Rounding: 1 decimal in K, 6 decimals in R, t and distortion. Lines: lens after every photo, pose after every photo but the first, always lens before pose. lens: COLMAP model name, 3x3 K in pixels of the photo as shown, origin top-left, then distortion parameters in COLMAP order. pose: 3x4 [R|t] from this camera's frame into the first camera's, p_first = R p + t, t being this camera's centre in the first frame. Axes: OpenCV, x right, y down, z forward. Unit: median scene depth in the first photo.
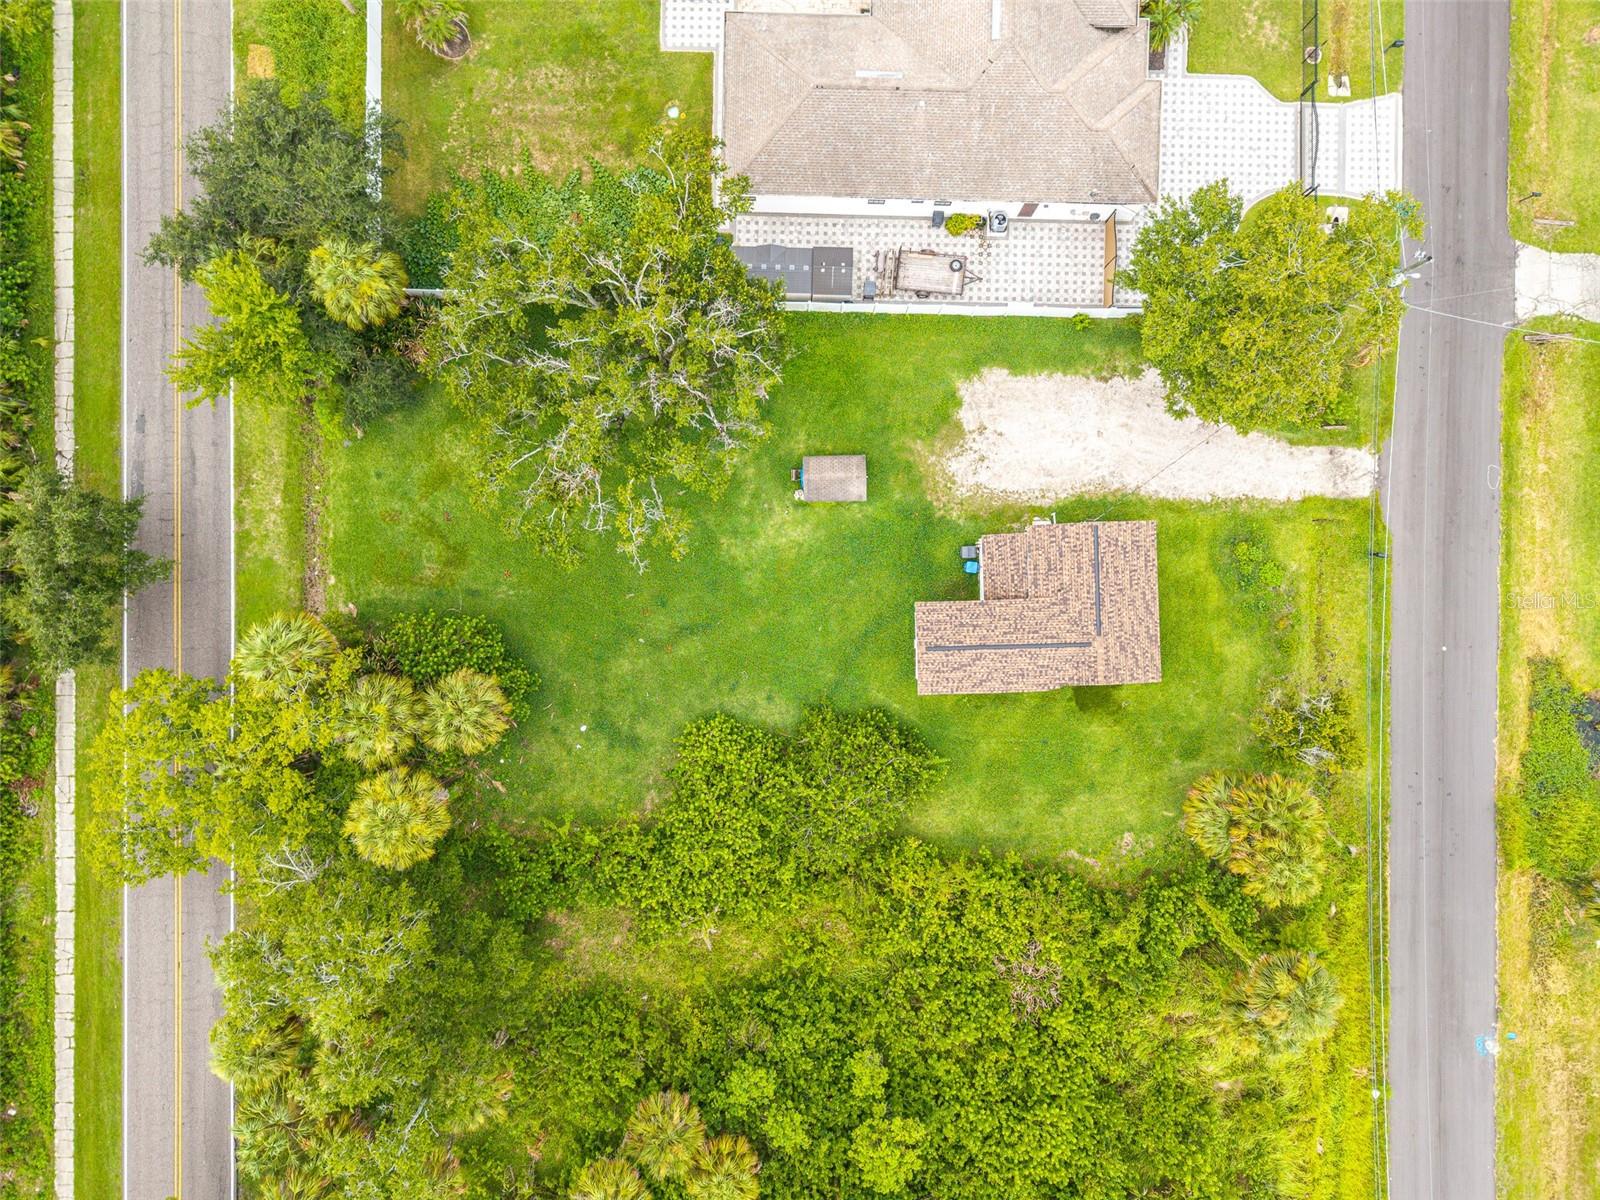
lens RADIAL K [[1069.2, 0, 804.1], [0, 1069.2, 575.4], [0, 0, 1]] dist [0.041456, -0.048630]
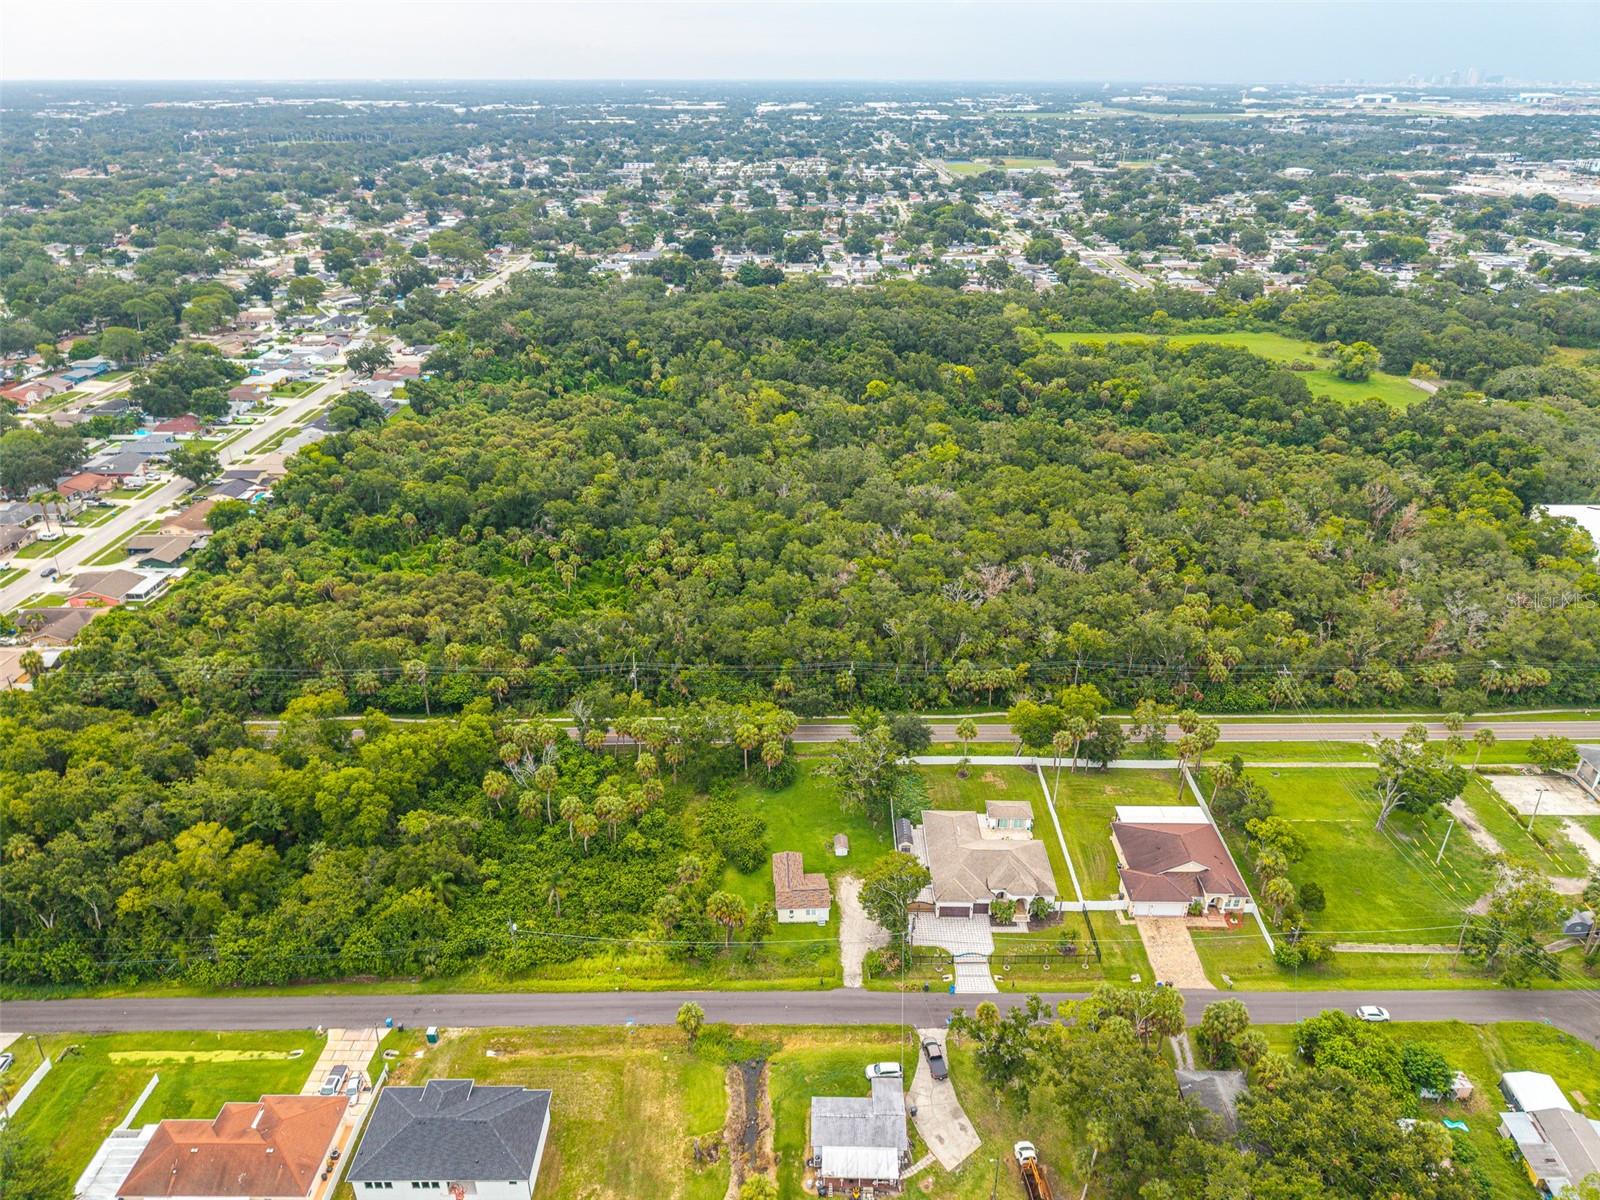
lens RADIAL K [[1069.2, 0, 804.1], [0, 1069.2, 575.4], [0, 0, 1]] dist [0.041456, -0.048630]
pose [[0.017157, 0.423099, -0.905921, 2.493200], [-0.999829, 0.000986, -0.018475, 0.073006], [-0.006924, 0.906083, 0.423043, -1.031440]]
